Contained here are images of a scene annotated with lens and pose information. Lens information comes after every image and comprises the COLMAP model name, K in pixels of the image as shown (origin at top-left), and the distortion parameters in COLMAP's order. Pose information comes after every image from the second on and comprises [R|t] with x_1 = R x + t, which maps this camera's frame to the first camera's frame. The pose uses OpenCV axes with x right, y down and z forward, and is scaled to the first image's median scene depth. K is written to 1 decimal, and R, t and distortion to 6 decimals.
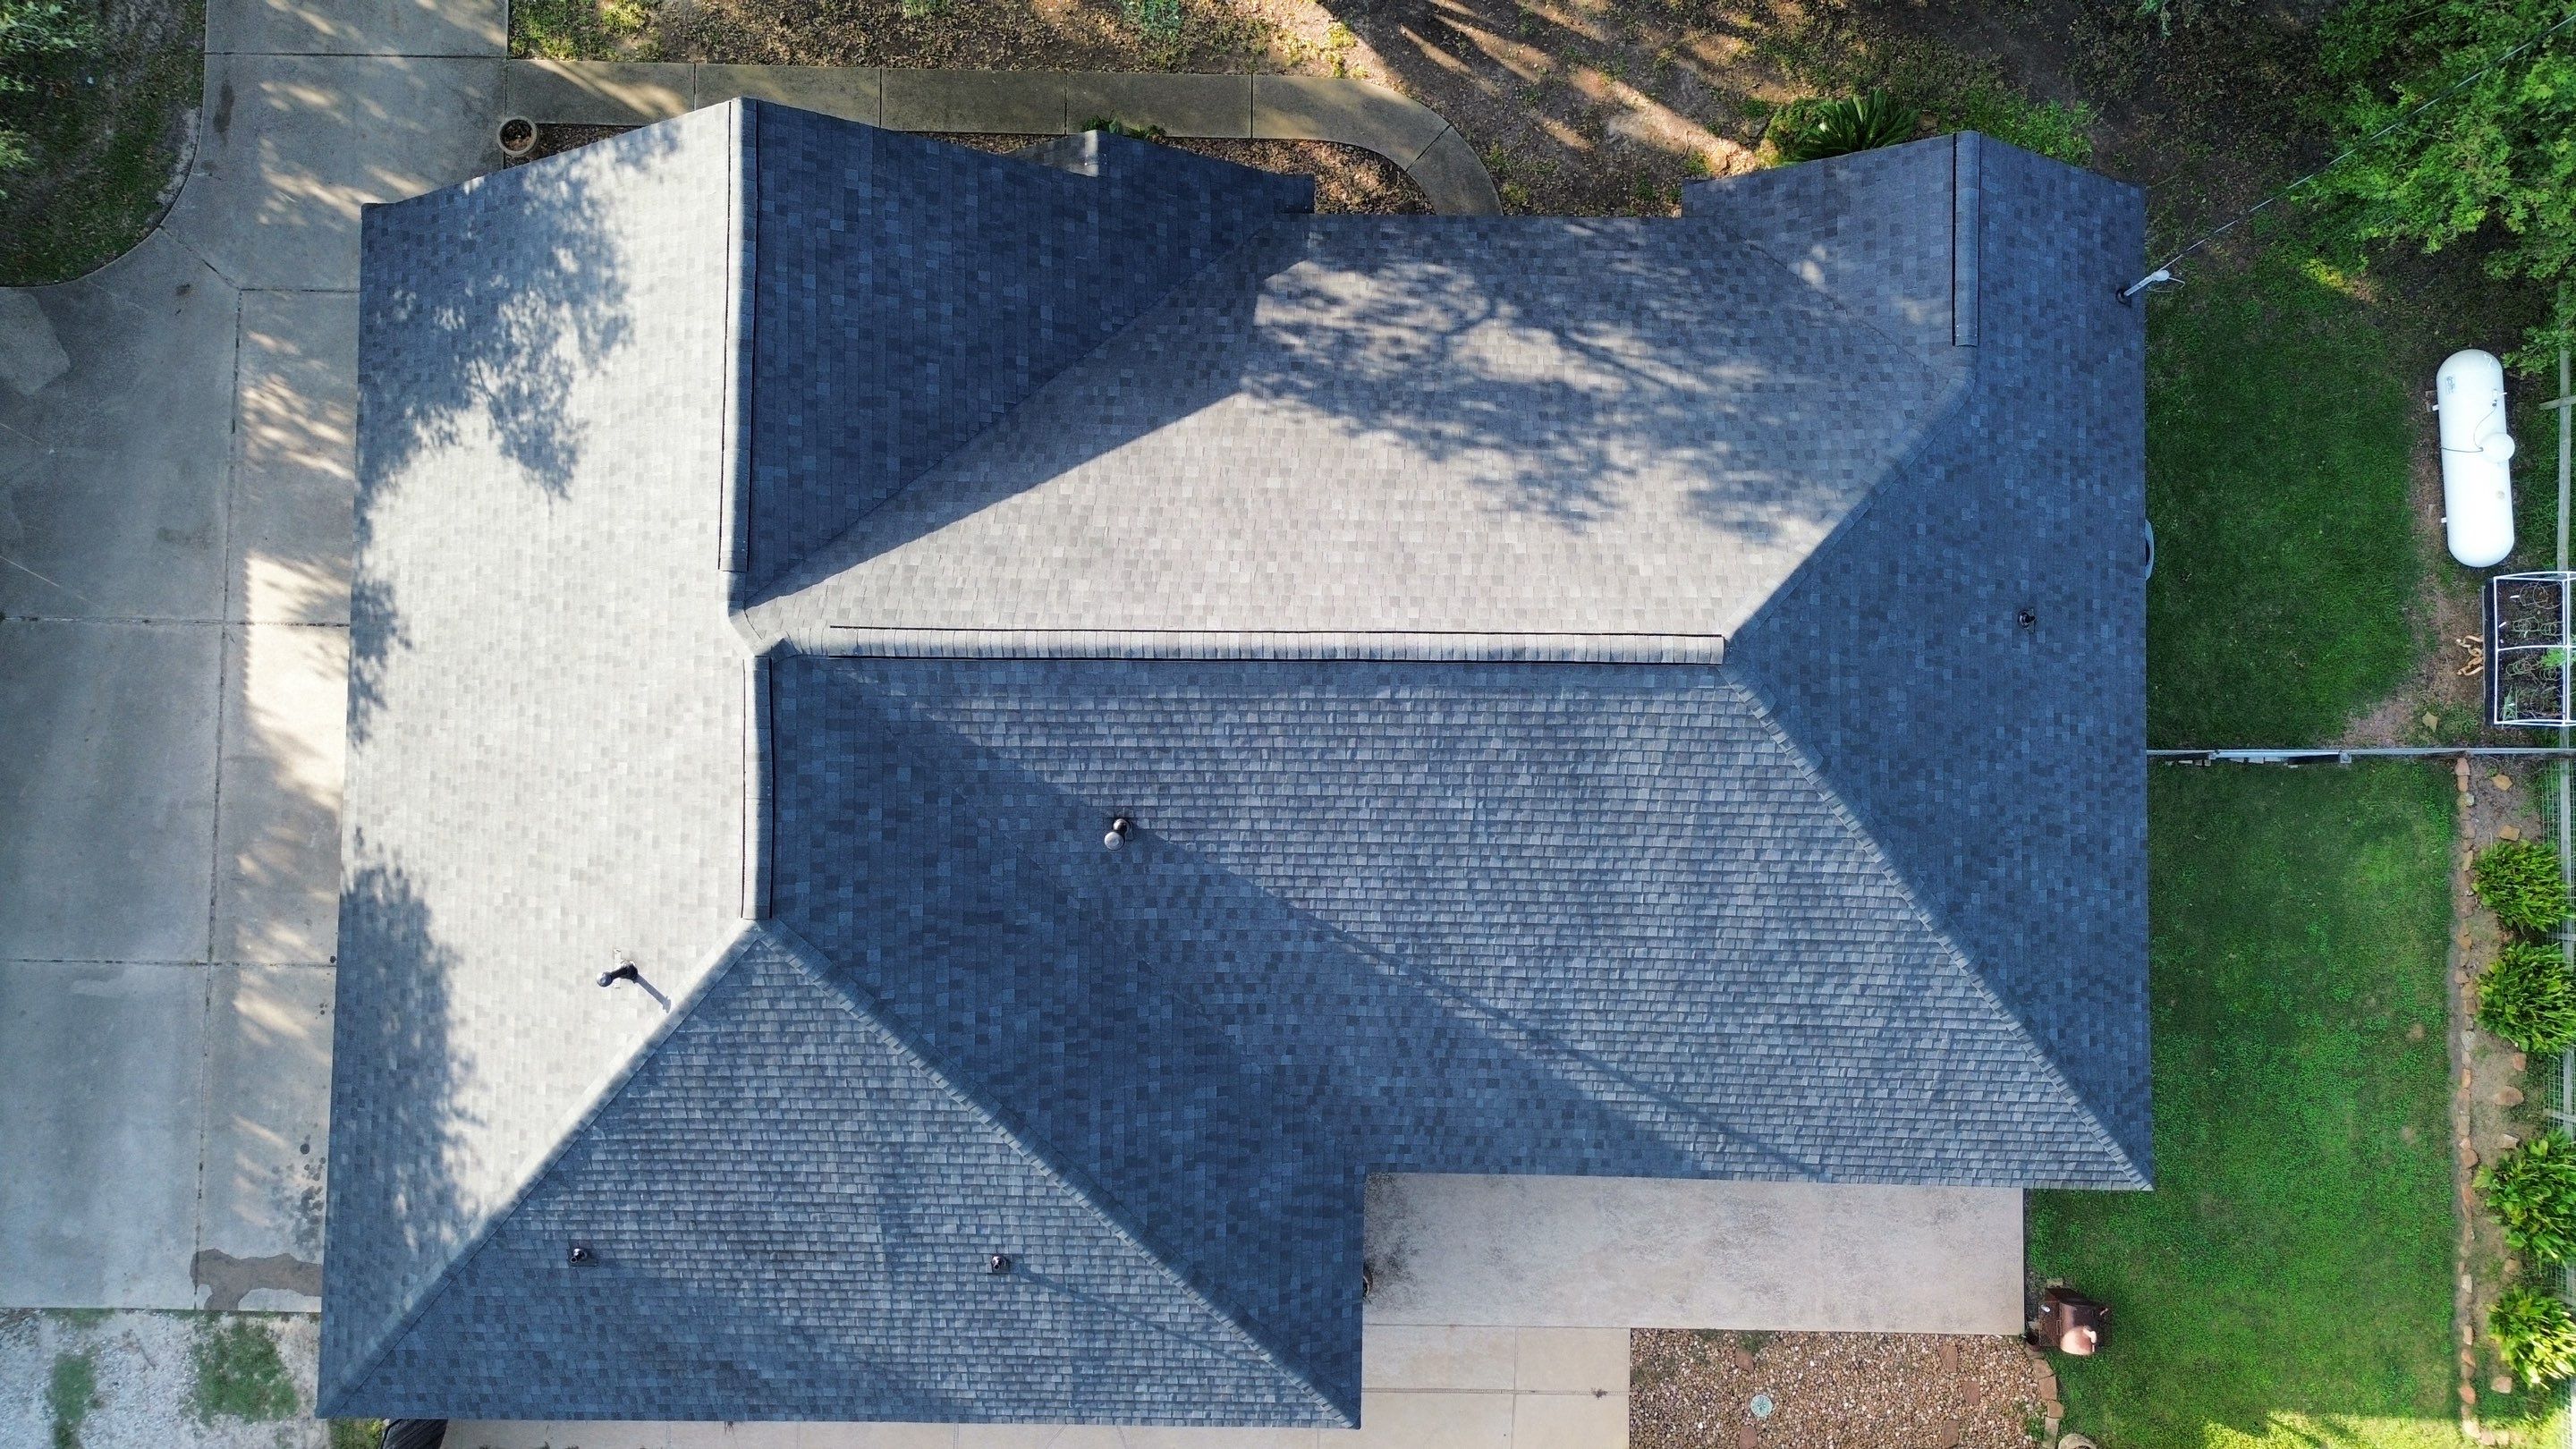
lens RADIAL K [[1807.6, 0, 1296.4], [0, 1807.6, 723.2], [0, 0, 1]] dist [0.062908, -0.055149]
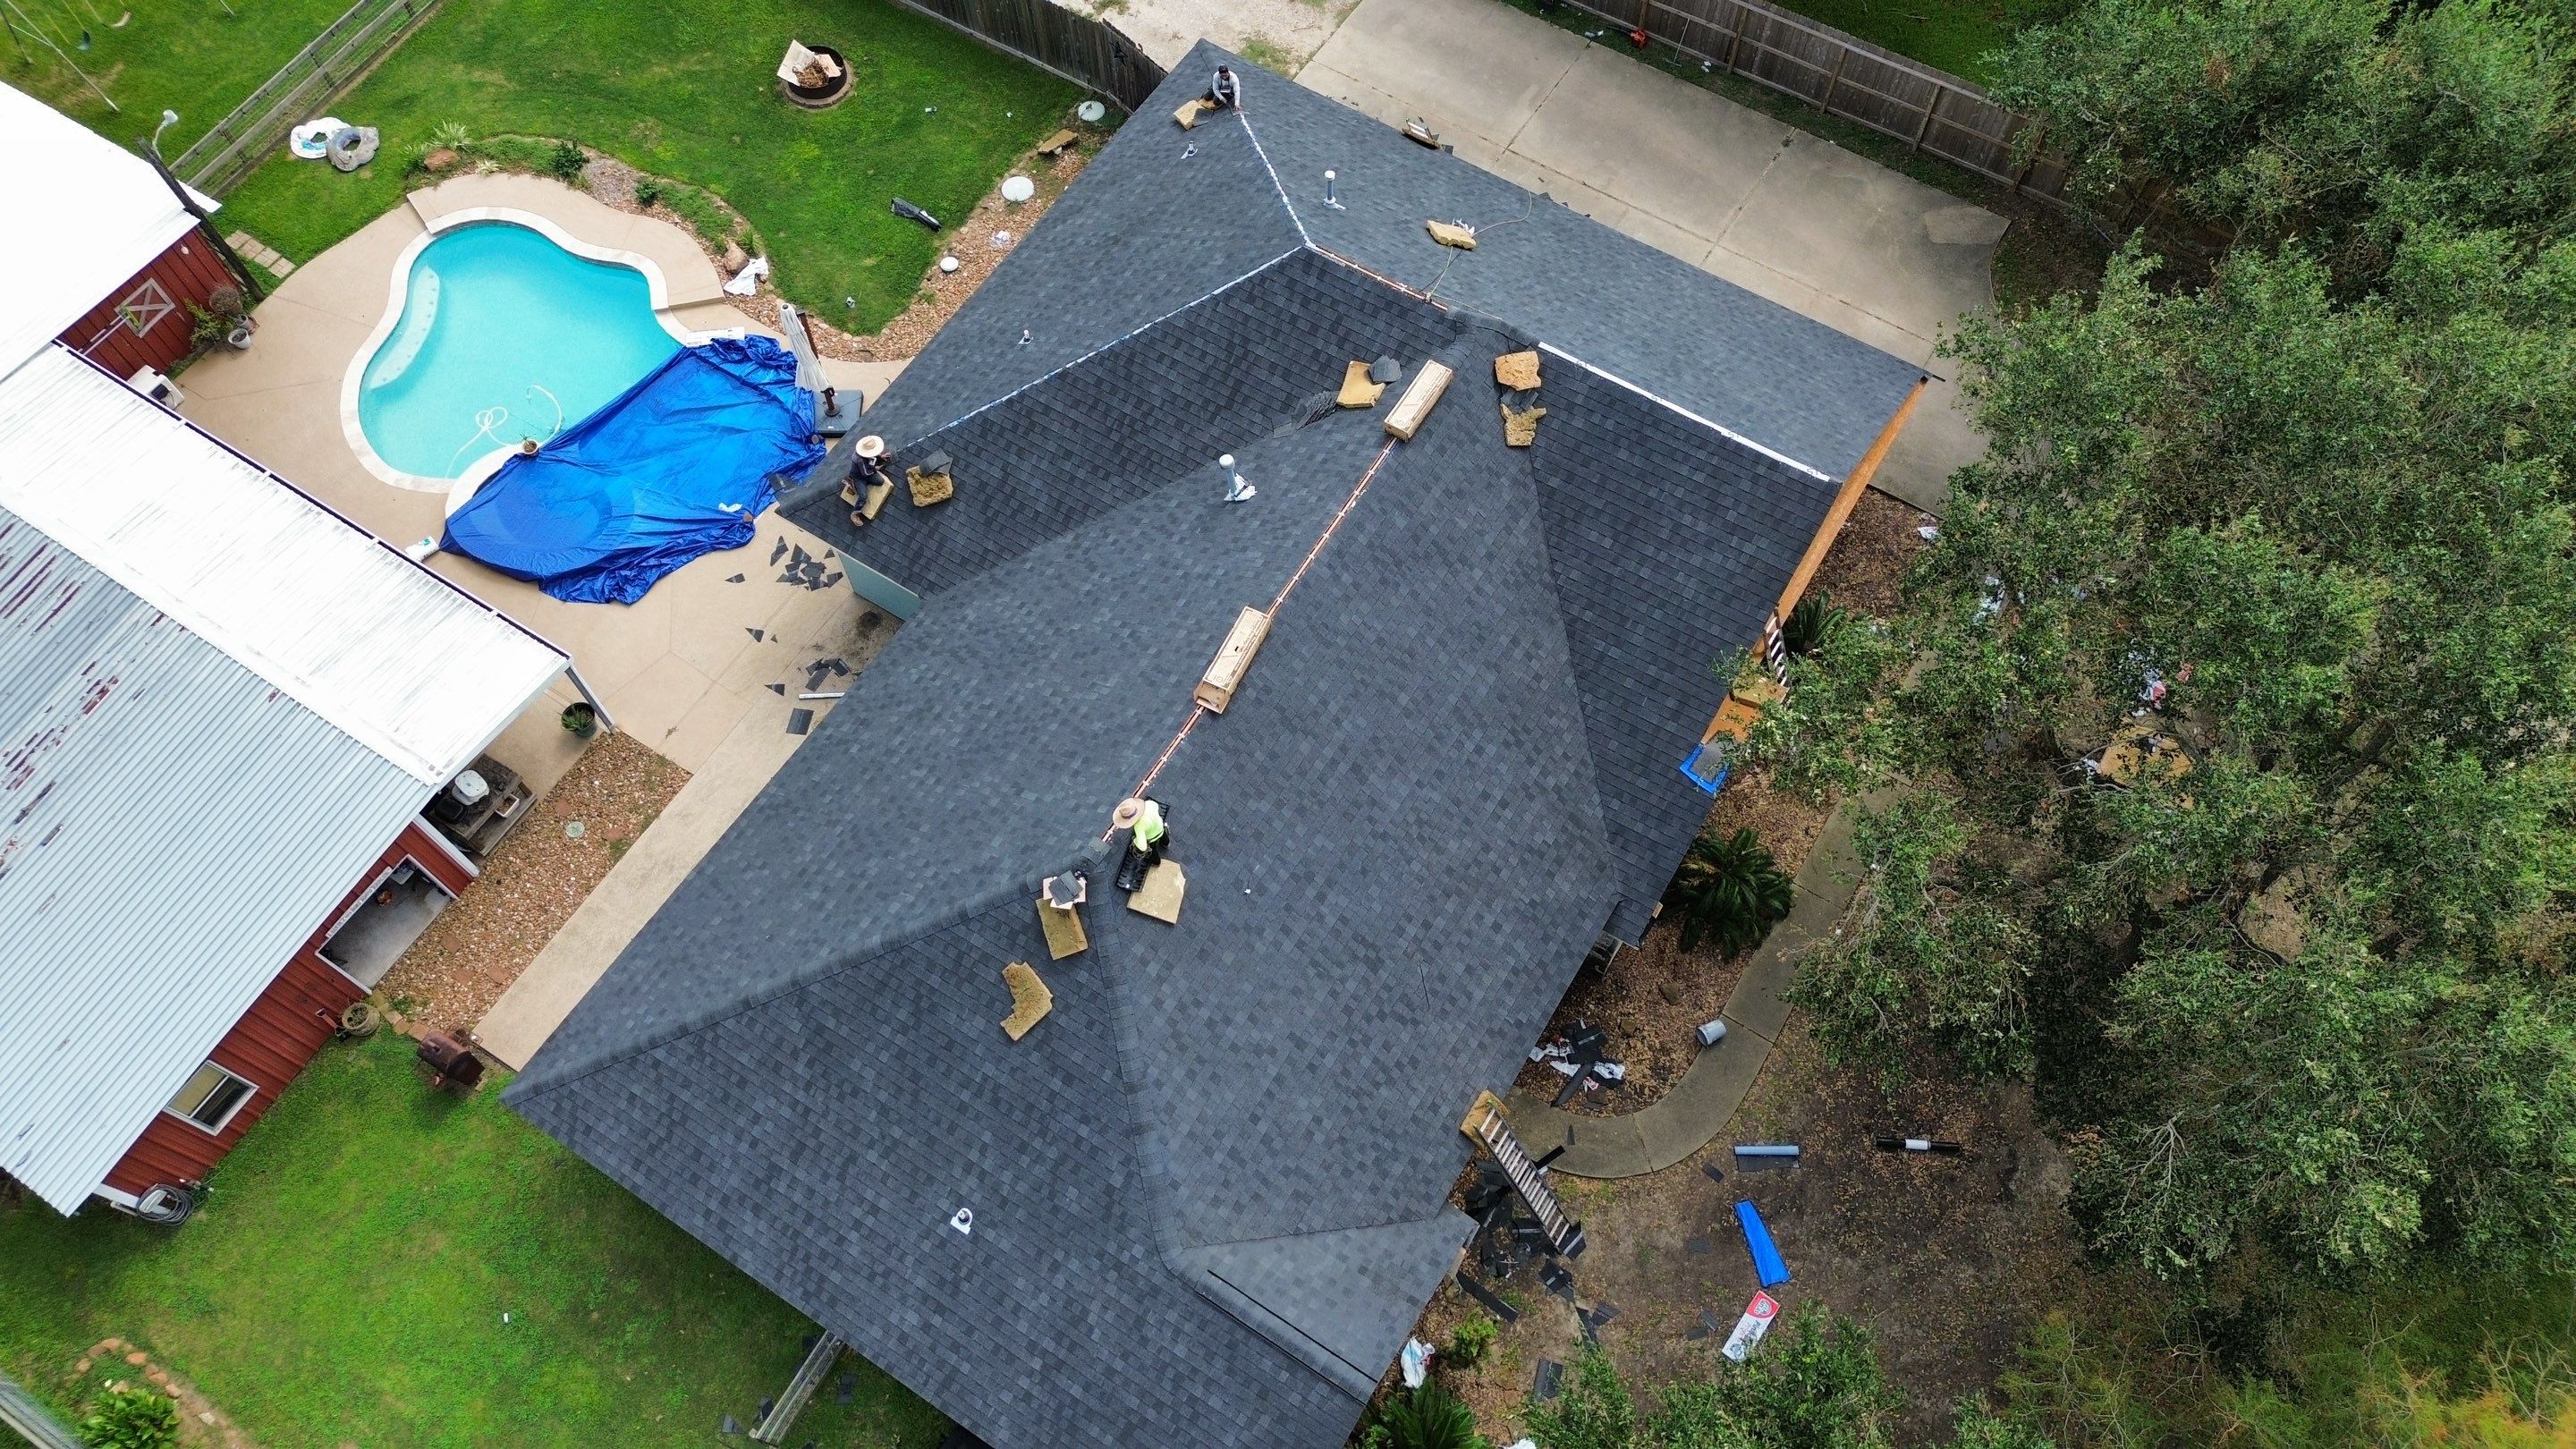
lens RADIAL K [[1807.6, 0, 1299.5], [0, 1807.6, 709.9], [0, 0, 1]] dist [0.062908, -0.055149]
pose [[-0.519346, 0.762187, -0.386459, 0.493105], [-0.853574, -0.440902, 0.277521, -0.404257], [0.041132, 0.474001, 0.879563, -0.100665]]
